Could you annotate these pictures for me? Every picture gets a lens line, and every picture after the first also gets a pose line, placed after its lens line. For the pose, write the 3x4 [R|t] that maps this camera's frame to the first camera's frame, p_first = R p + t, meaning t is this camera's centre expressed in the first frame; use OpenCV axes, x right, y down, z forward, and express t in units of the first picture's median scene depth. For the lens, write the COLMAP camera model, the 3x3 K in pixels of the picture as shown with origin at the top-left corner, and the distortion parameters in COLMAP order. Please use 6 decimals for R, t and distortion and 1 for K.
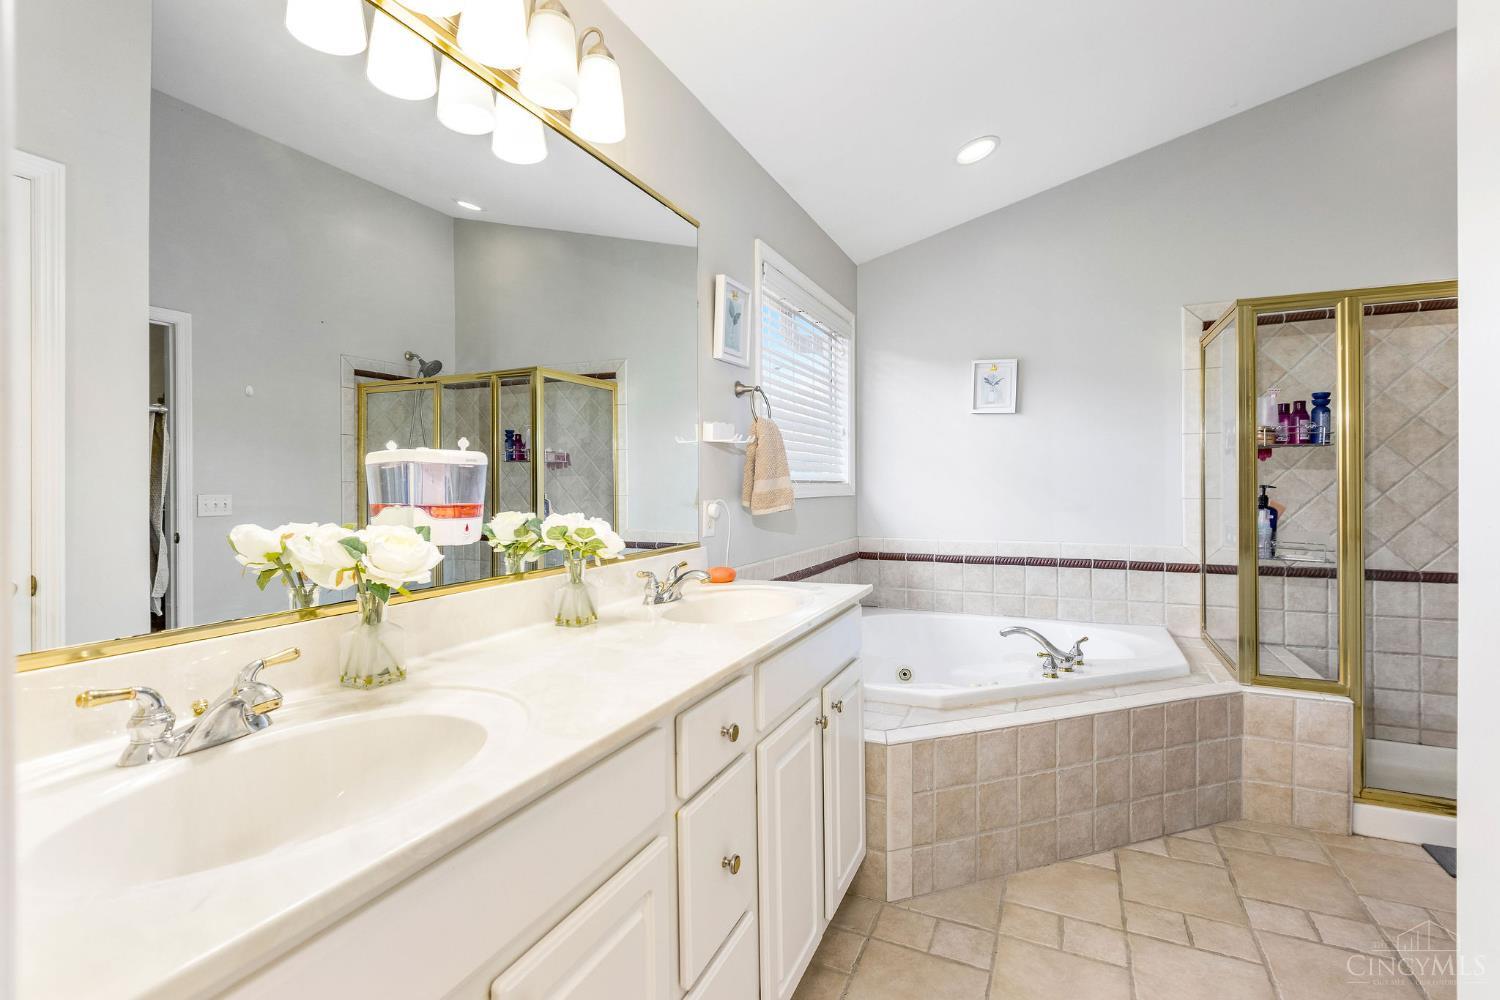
lens RADIAL K [[675.7, 0, 756.3], [0, 675.7, 492.2], [0, 0, 1]] dist [0.005370, -0.001516]
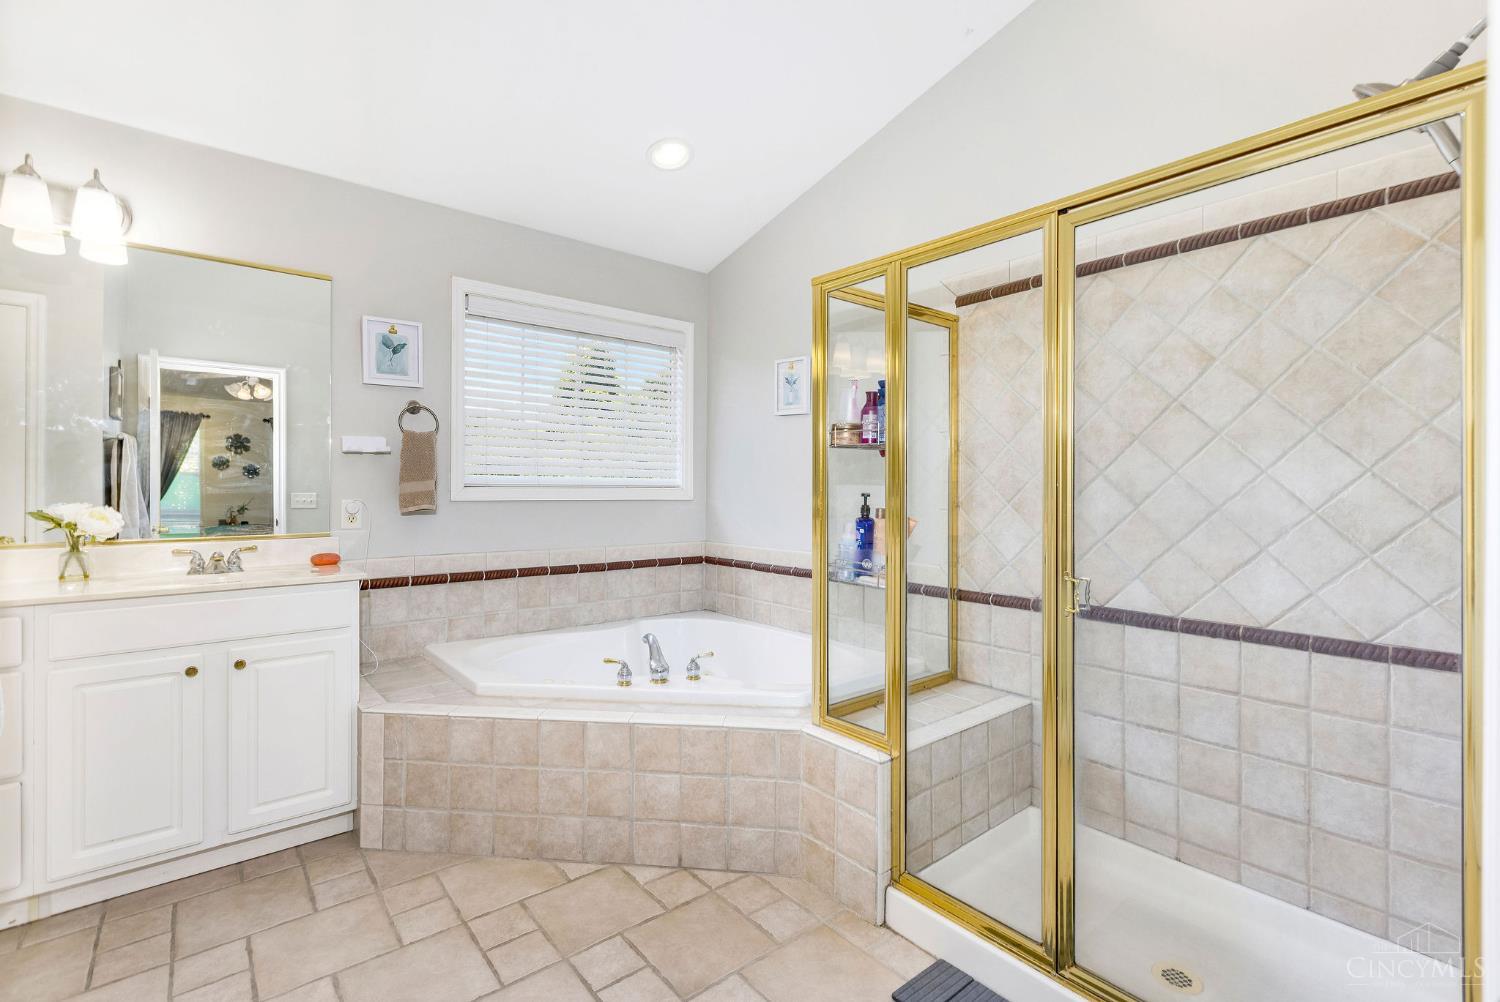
lens RADIAL K [[675.7, 0, 759.9], [0, 675.7, 493.3], [0, 0, 1]] dist [0.005370, -0.001516]
pose [[0.902163, 0.012195, -0.431223, 1.053569], [-0.015082, 0.999881, -0.003276, -0.005370], [0.431132, 0.009459, 0.902239, 0.196907]]
